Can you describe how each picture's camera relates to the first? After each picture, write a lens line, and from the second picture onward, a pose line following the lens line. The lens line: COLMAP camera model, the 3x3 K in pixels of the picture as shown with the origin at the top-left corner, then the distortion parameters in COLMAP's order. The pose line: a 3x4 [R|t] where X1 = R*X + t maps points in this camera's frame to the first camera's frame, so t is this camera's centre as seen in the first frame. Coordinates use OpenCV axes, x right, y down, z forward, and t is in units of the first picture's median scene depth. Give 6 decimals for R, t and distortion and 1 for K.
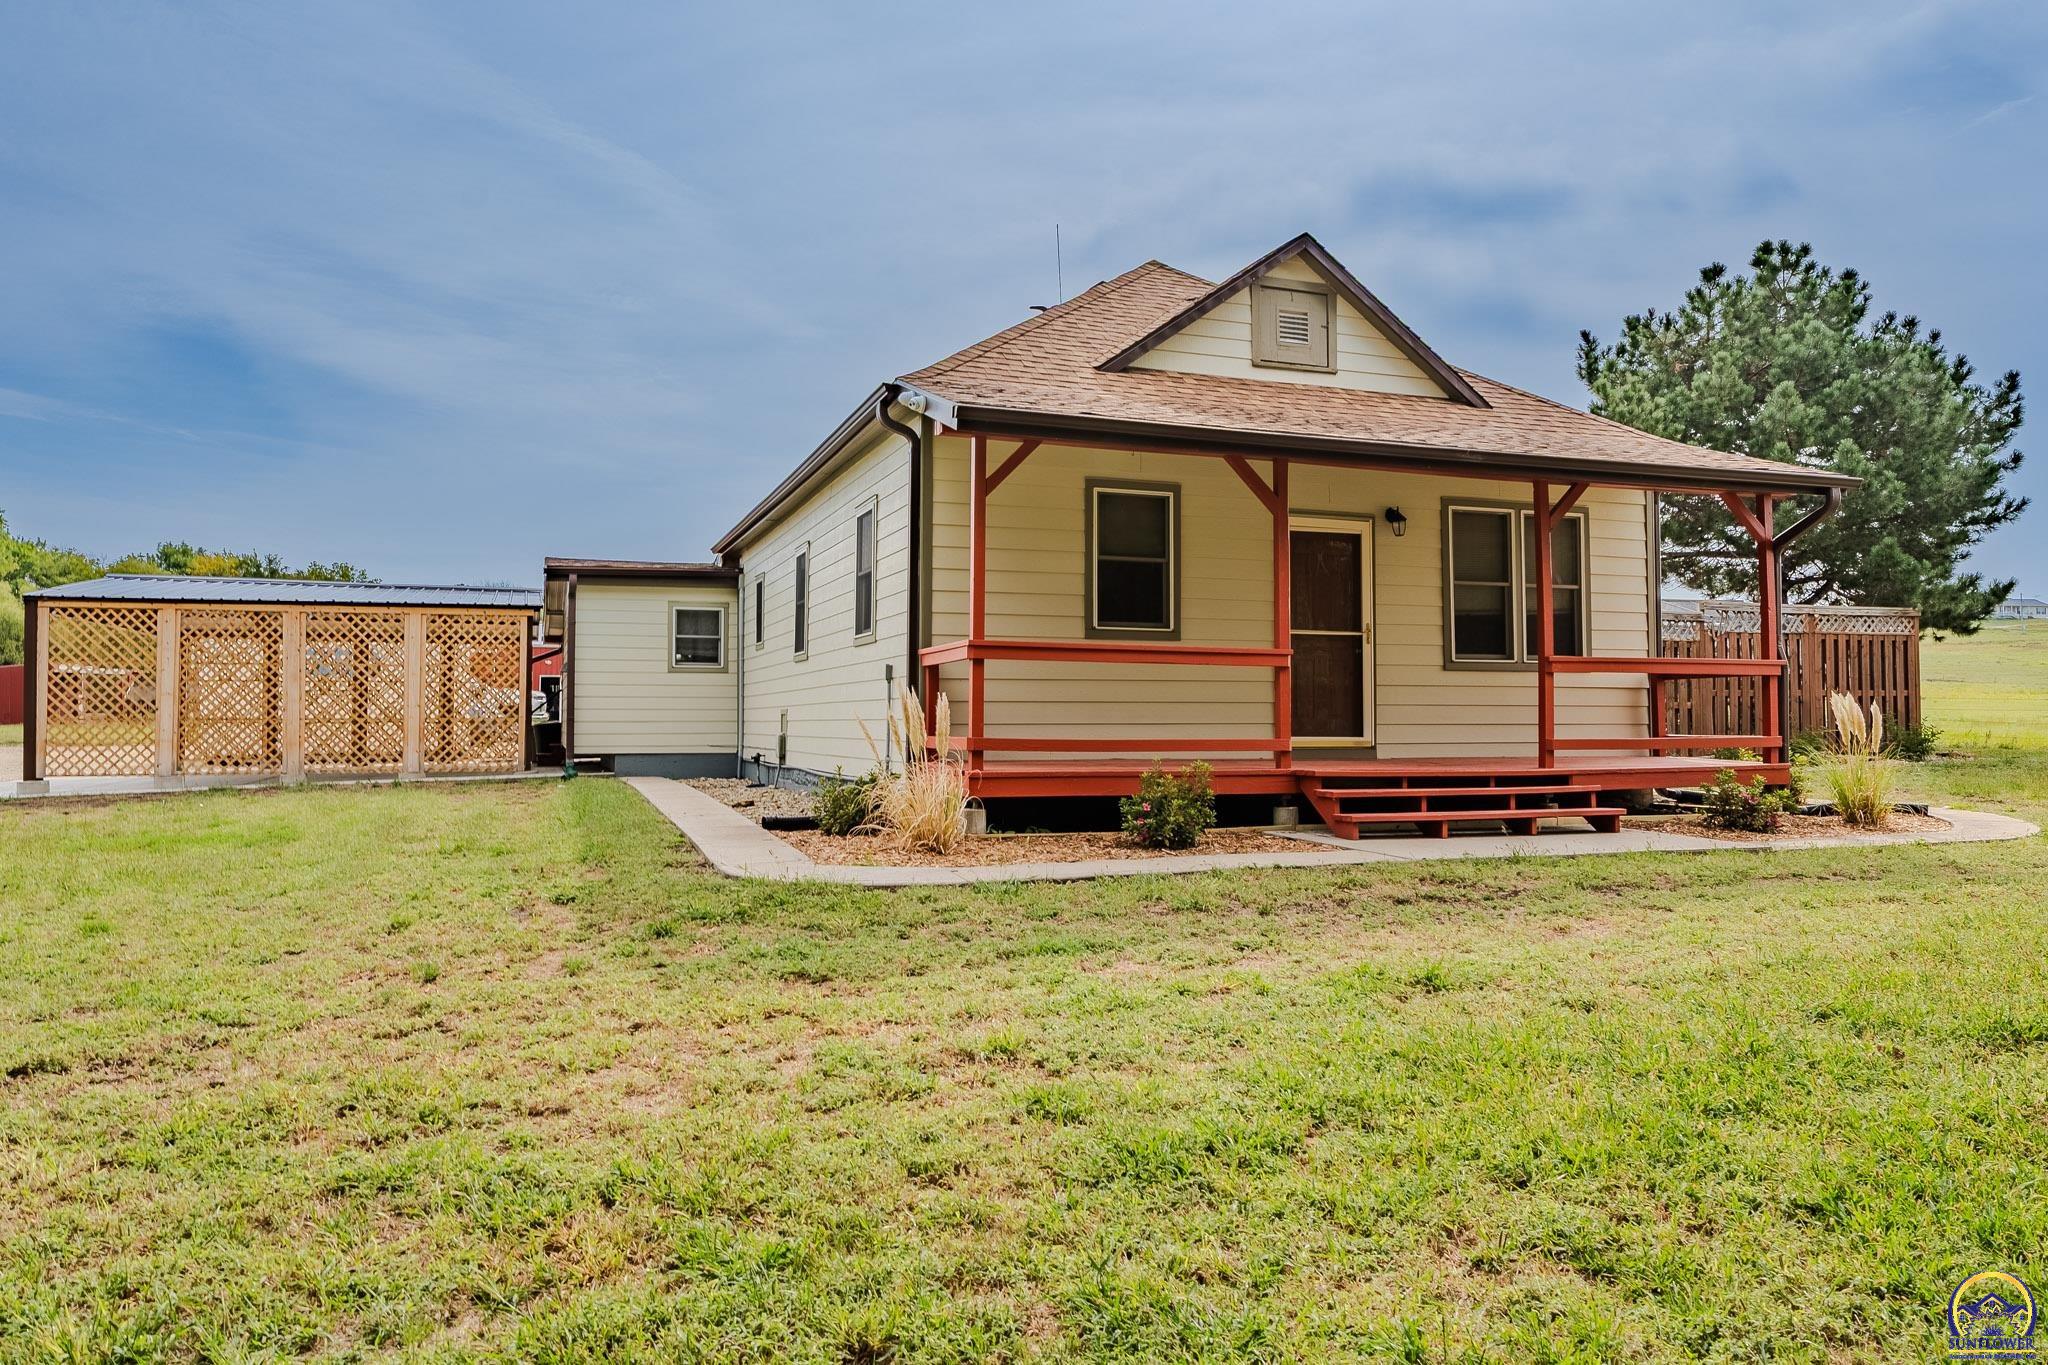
lens RADIAL K [[1355.4, 0, 1024.0], [0, 1355.4, 682.5], [0, 0, 1]] dist [0.001295, 0.000052]
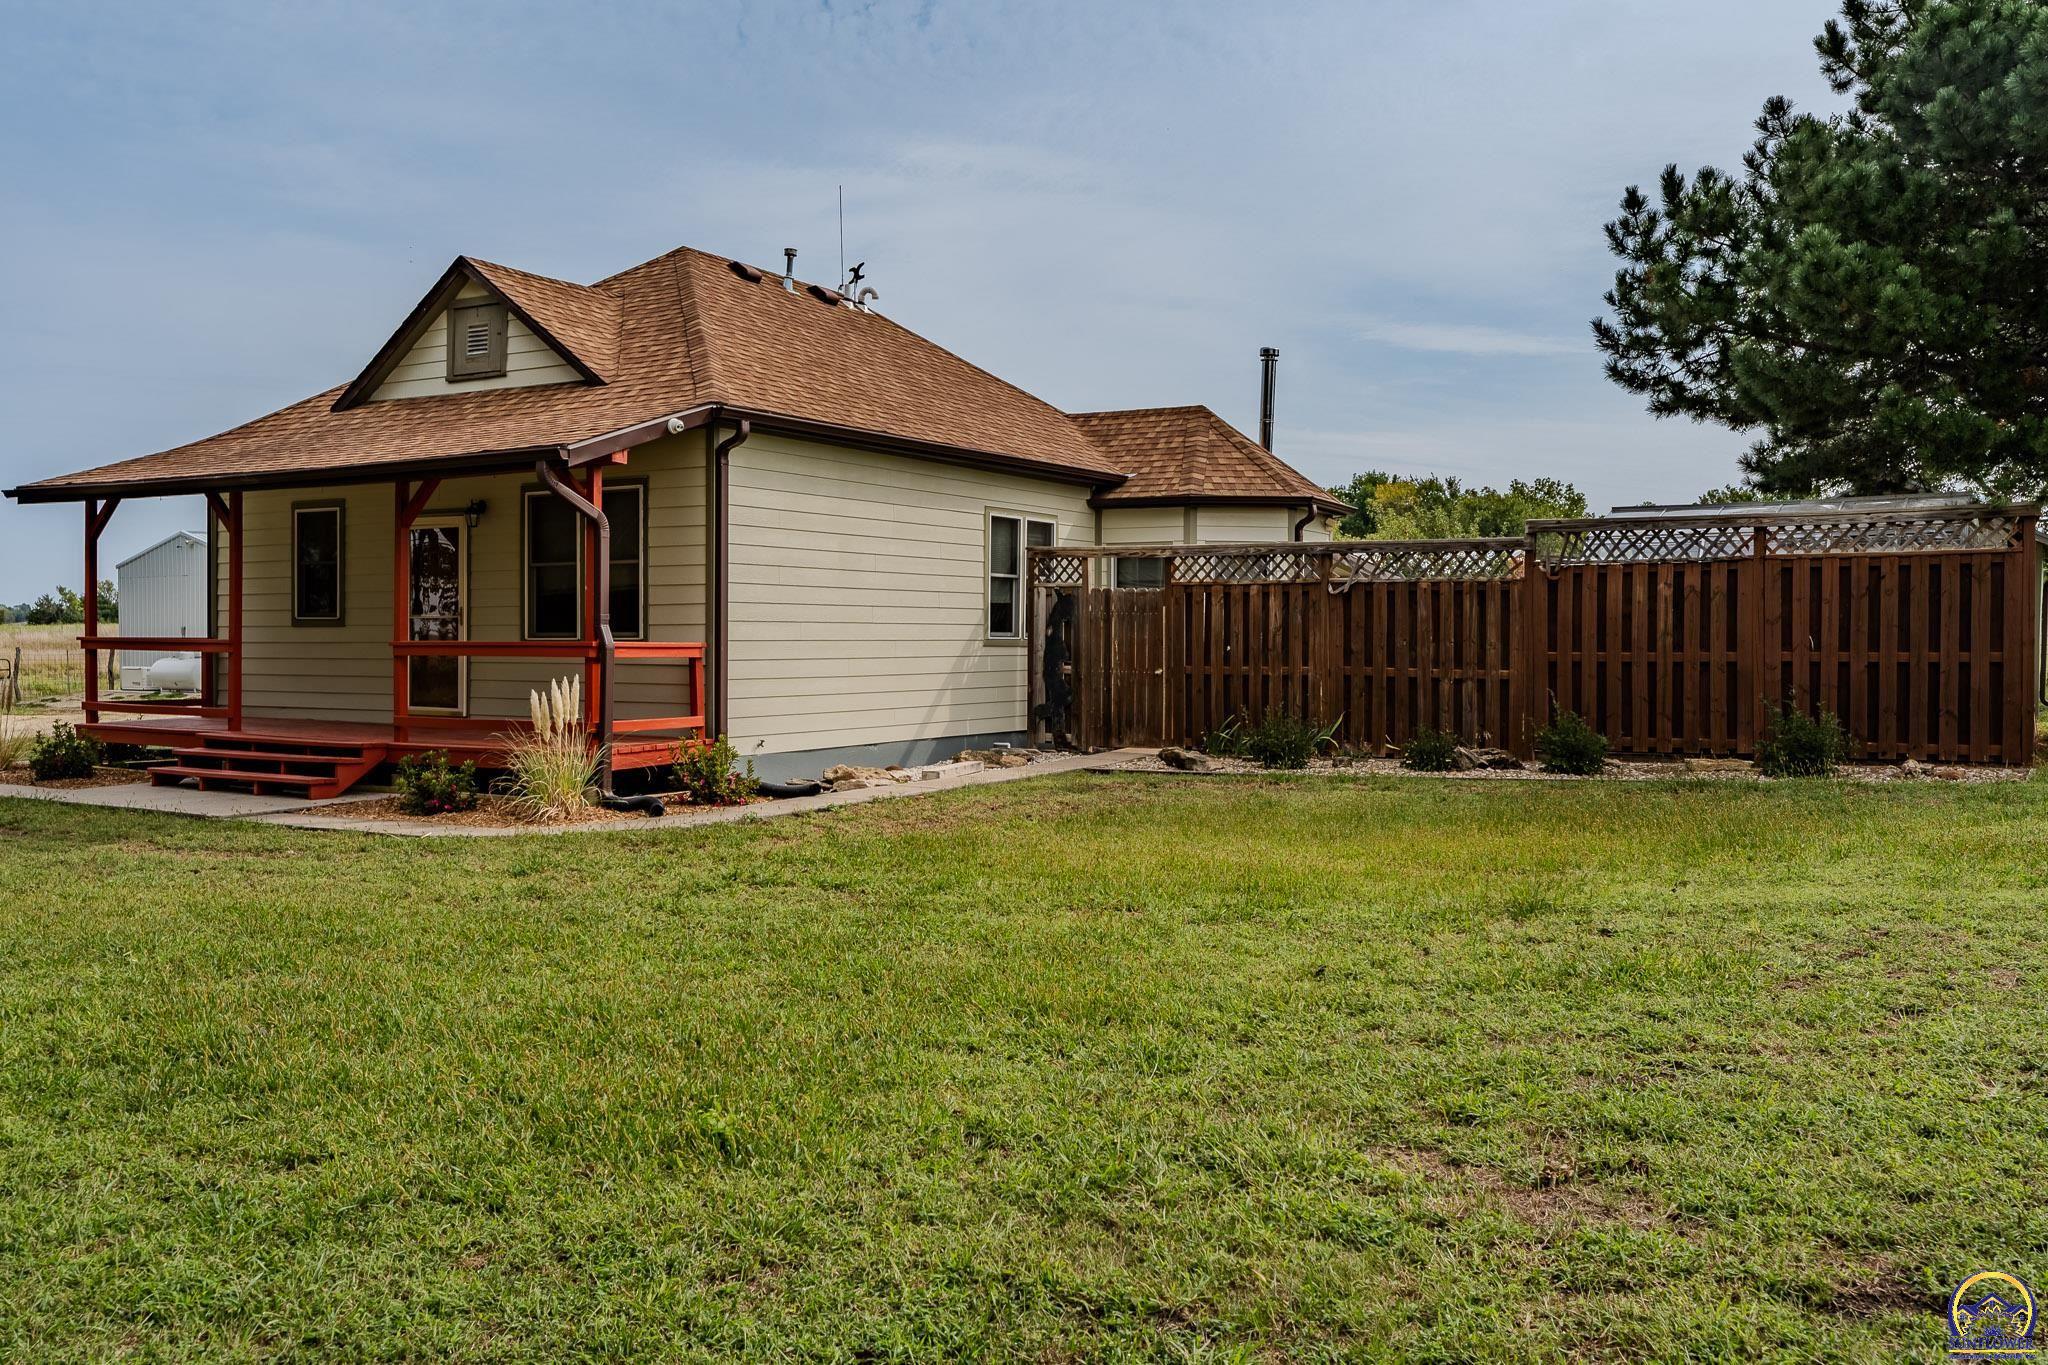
lens RADIAL K [[1660.5, 0, 1024.0], [0, 1660.5, 682.5], [0, 0, 1]] dist [-0.000616, -0.001339]
pose [[0.665592, 0.008046, -0.746273, 1.524196], [0.016205, 0.999550, 0.025230, -0.009608], [0.746140, -0.028886, 0.665162, 0.427673]]
